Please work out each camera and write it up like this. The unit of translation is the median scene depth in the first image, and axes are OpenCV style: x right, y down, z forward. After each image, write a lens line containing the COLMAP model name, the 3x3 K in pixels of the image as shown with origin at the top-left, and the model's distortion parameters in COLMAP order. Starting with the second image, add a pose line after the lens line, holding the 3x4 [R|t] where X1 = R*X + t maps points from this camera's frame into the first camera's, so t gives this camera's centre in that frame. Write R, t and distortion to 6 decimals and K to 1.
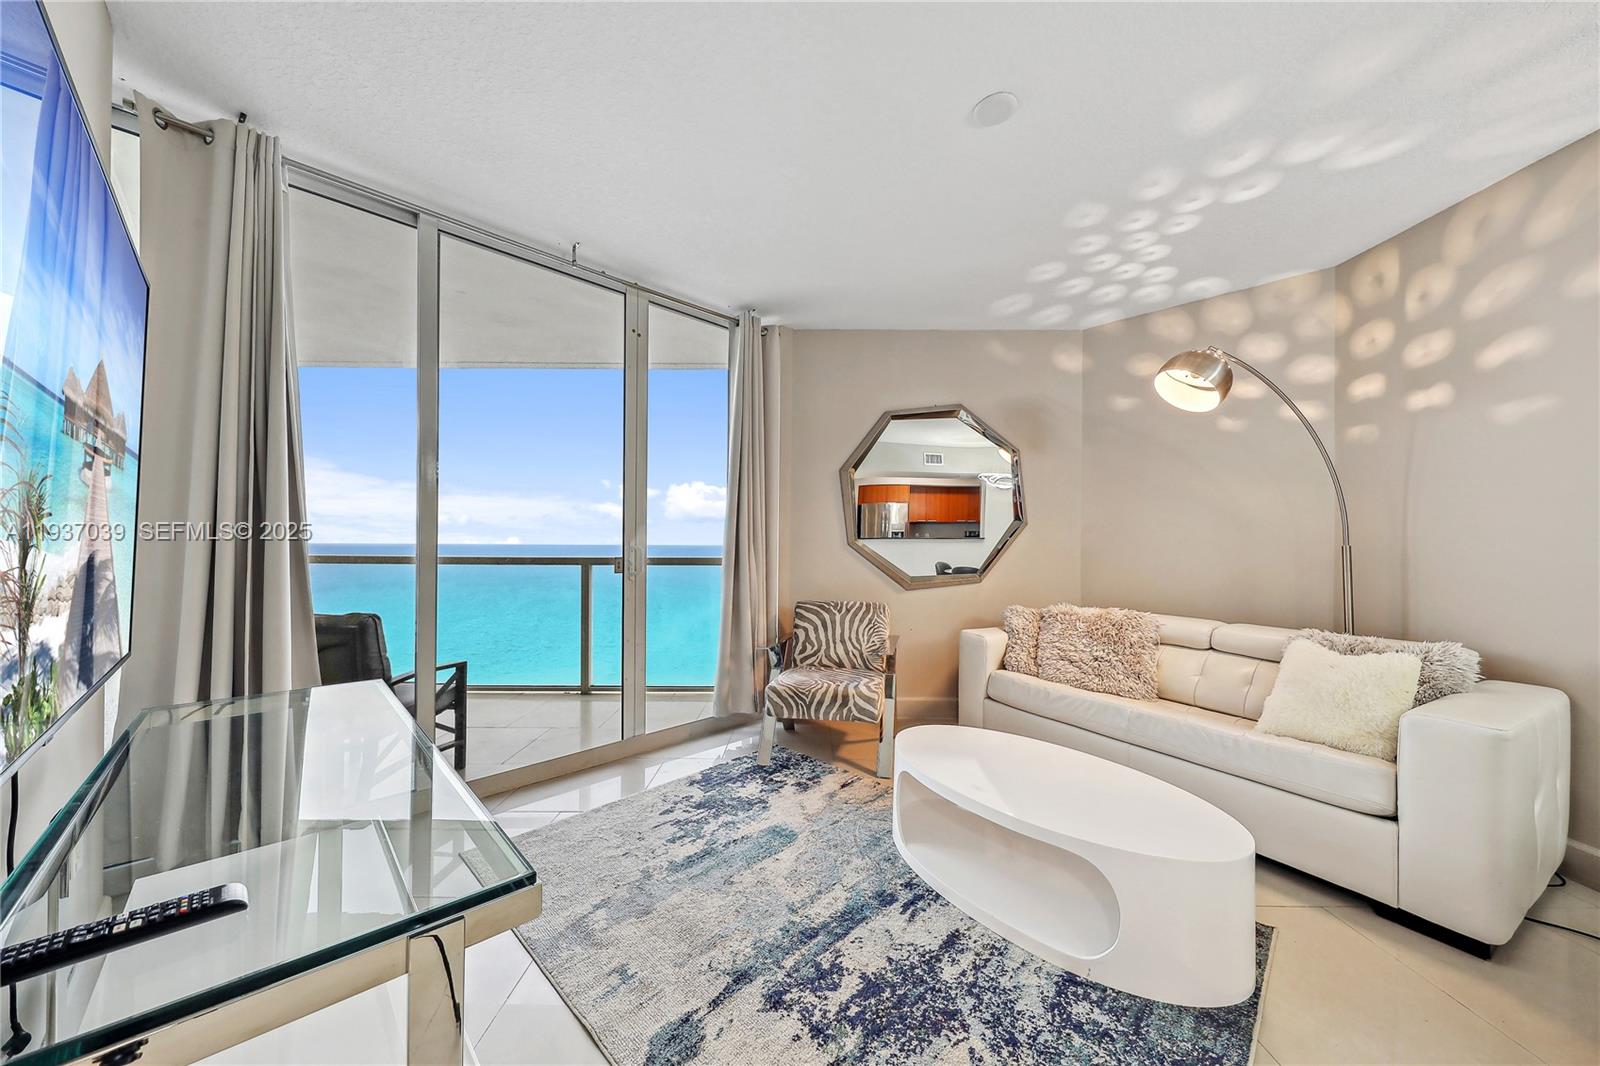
lens RADIAL K [[562.1, 0, 802.6], [0, 562.1, 542.5], [0, 0, 1]] dist [0.008701, -0.004390]
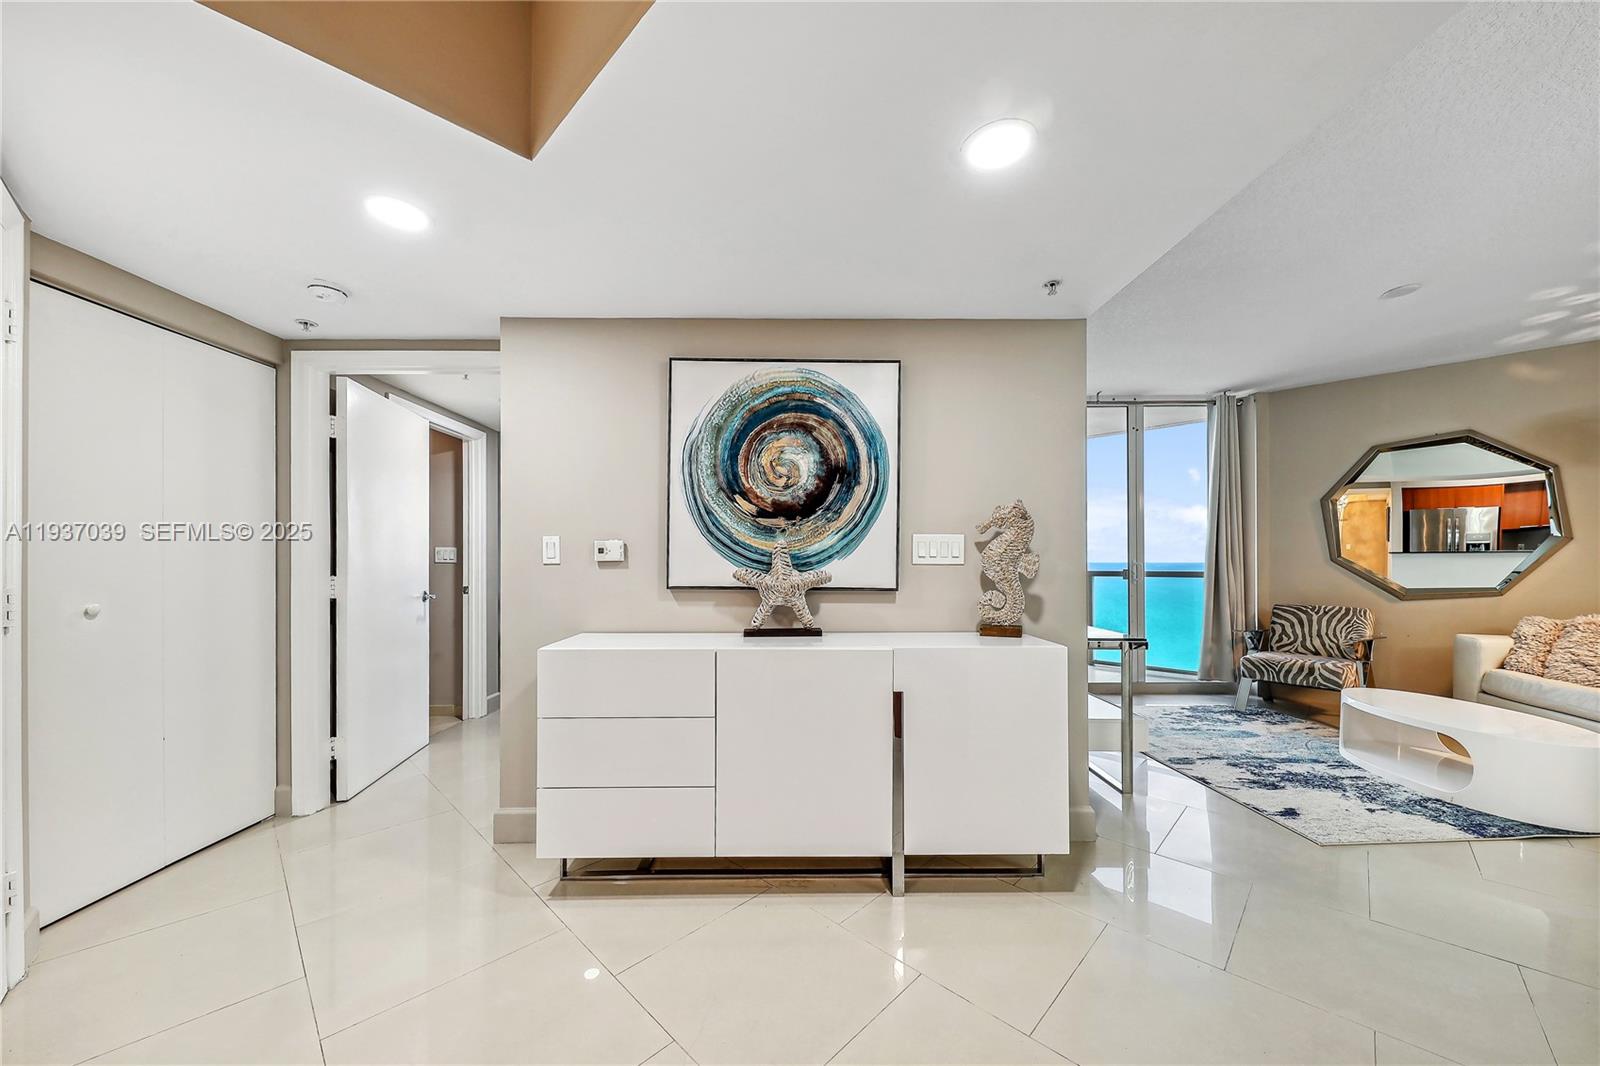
lens RADIAL K [[567.0, 0, 791.2], [0, 567.0, 555.2], [0, 0, 1]] dist [0.008879, -0.006785]
pose [[0.712973, -0.014003, -0.701051, 0.132662], [0.008166, 0.999899, -0.011667, -0.003979], [0.701143, 0.002594, 0.713015, -0.828433]]
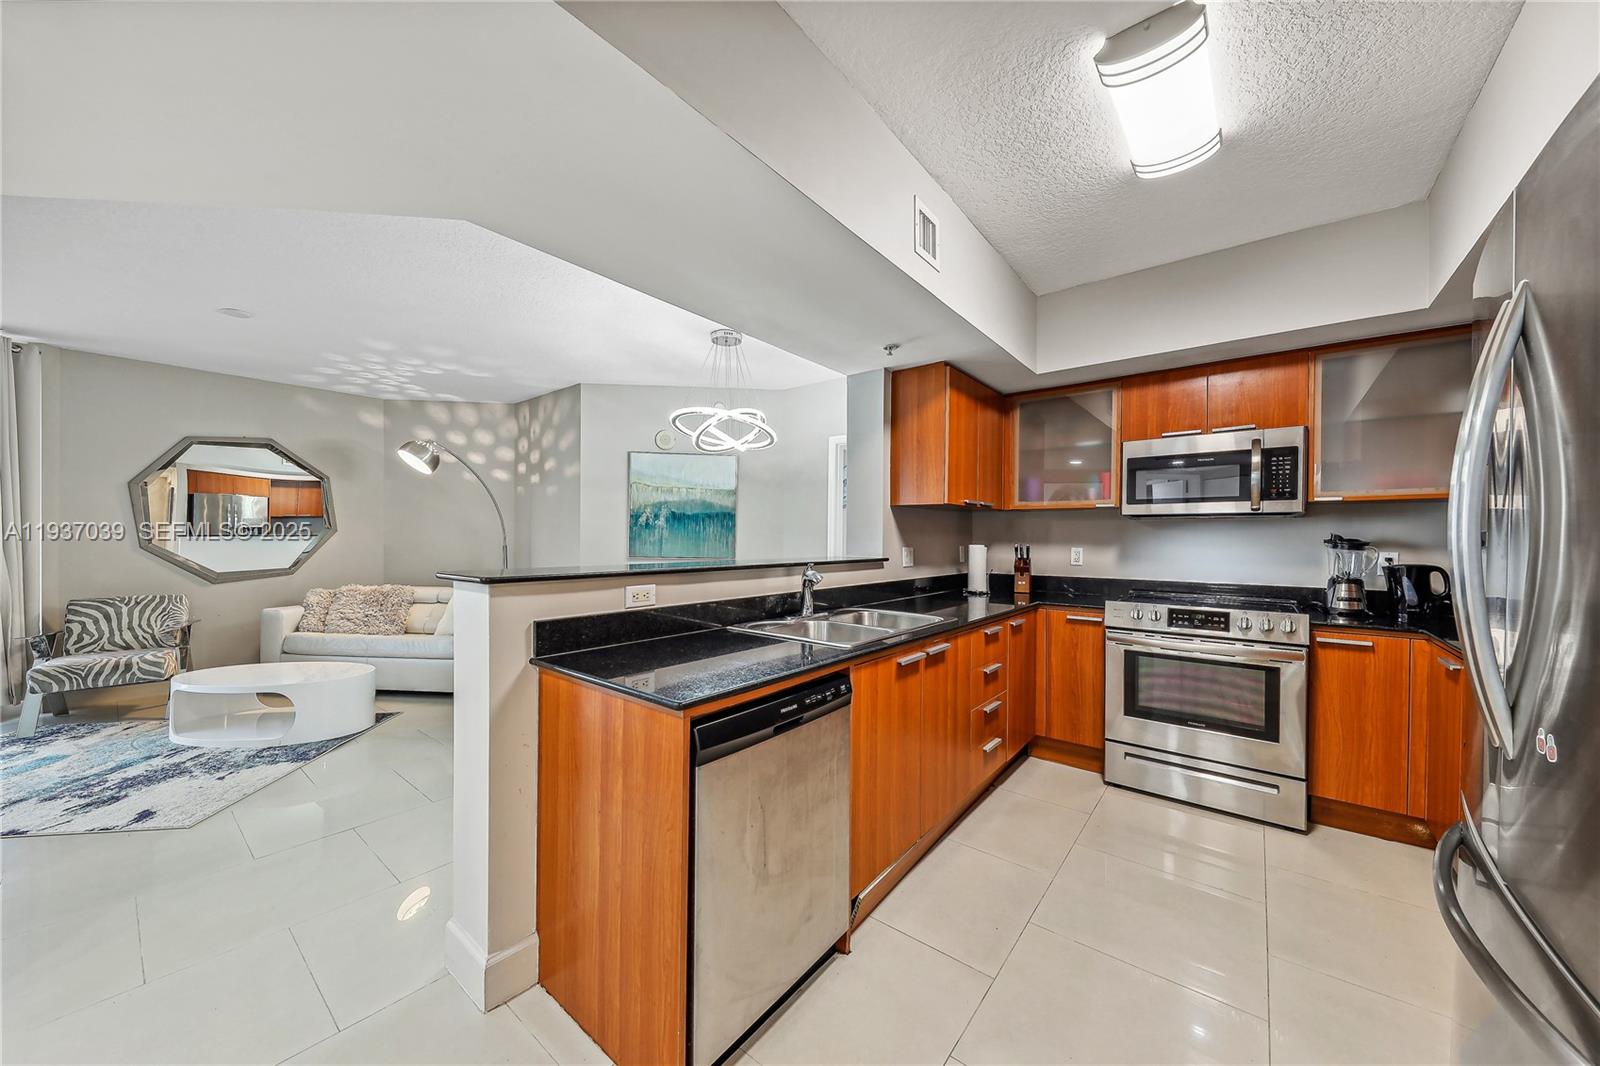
lens RADIAL K [[562.1, 0, 802.6], [0, 562.1, 542.5], [0, 0, 1]] dist [0.008701, -0.004390]
pose [[0.622978, -0.011127, 0.782160, 0.026452], [-0.001312, 0.999883, 0.015270, -0.032408], [-0.782238, -0.010539, 0.622891, -0.949497]]
